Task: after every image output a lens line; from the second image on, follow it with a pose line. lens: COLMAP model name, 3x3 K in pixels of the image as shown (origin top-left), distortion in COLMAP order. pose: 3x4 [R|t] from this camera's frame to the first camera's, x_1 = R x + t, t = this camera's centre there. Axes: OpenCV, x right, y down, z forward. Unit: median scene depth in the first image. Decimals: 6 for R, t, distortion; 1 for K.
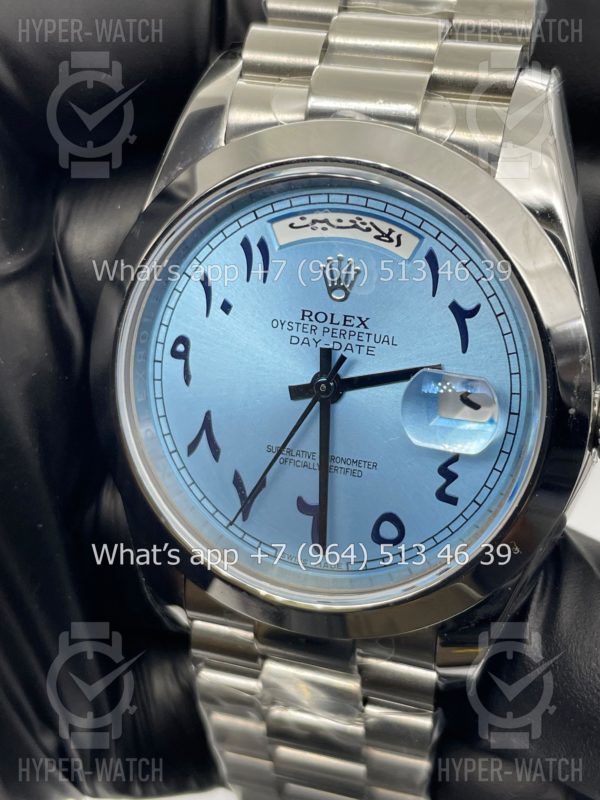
lens RADIAL K [[1261.1, 0, 302.6], [0, 1261.1, 397.4], [0, 0, 1]] dist [0.118357, 0.000000]
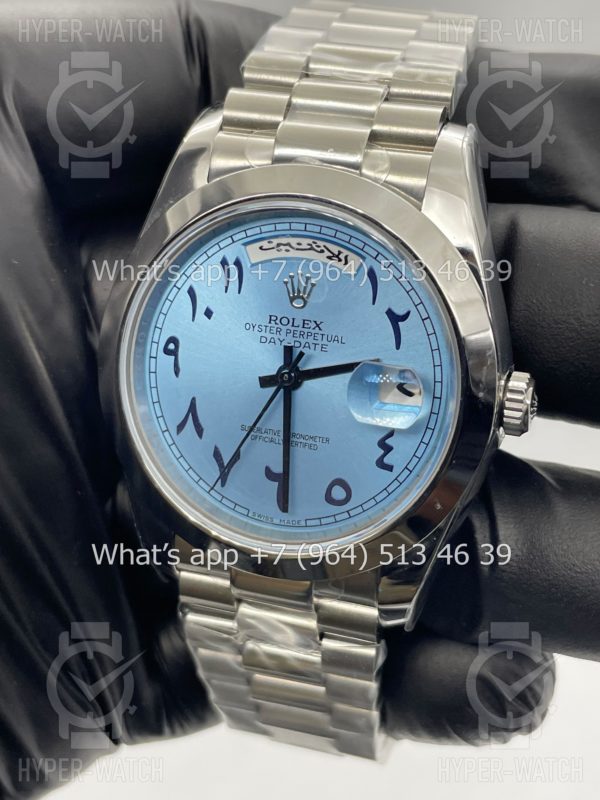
lens RADIAL K [[1261.1, 0, 302.8], [0, 1261.1, 389.5], [0, 0, 1]] dist [0.118357, 0.000000]
pose [[0.999939, 0.002806, 0.010661, 0.019615], [-0.002496, 0.999577, -0.028959, 0.040195], [-0.010738, 0.028931, 0.999524, -0.245954]]
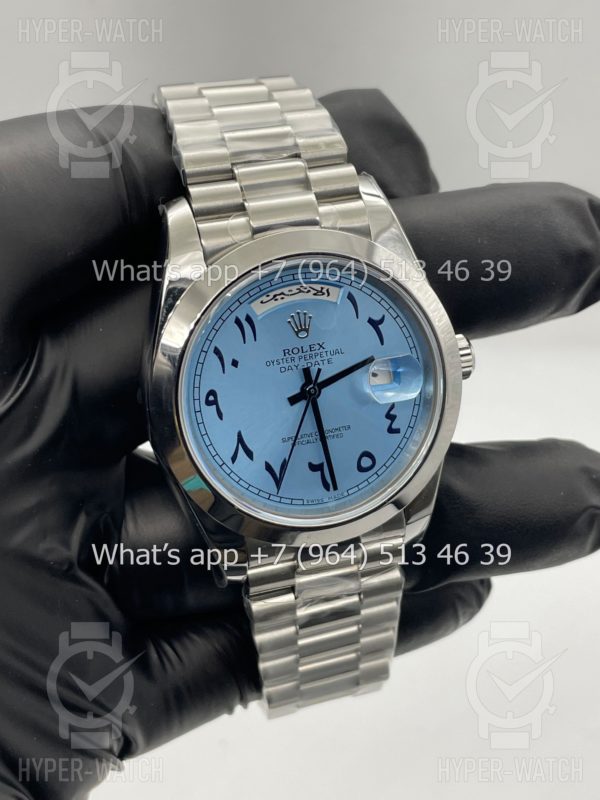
lens RADIAL K [[1261.1, 0, 304.7], [0, 1261.1, 403.6], [0, 0, 1]] dist [0.118357, 0.000000]
pose [[0.825632, -0.309857, 0.471509, -0.761709], [0.313473, 0.946766, 0.073273, -0.114609], [-0.469112, 0.087309, 0.878812, -0.423914]]
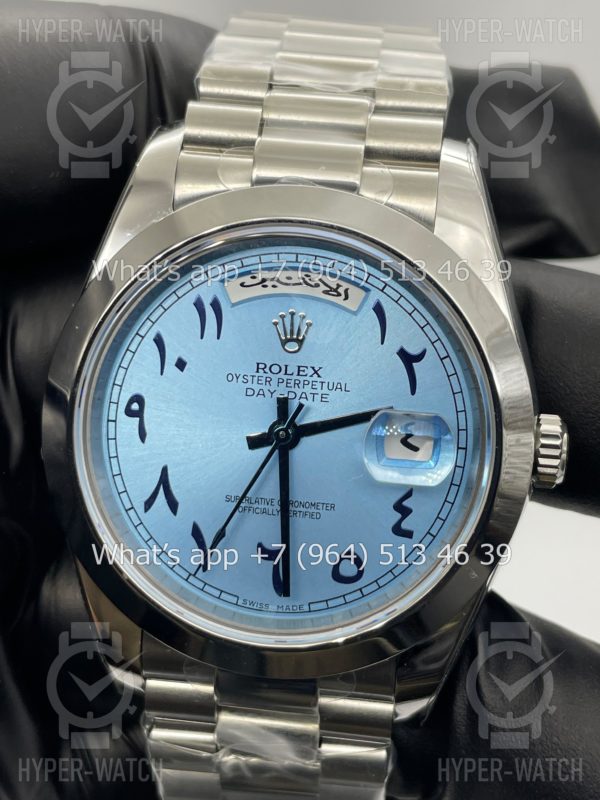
lens RADIAL K [[1261.1, 0, 301.9], [0, 1261.1, 383.1], [0, 0, 1]] dist [0.118357, 0.000000]
pose [[0.978371, -0.043338, 0.202267, -0.178351], [0.061738, 0.994418, -0.085563, 0.040230], [-0.197430, 0.096200, 0.975586, -0.035561]]
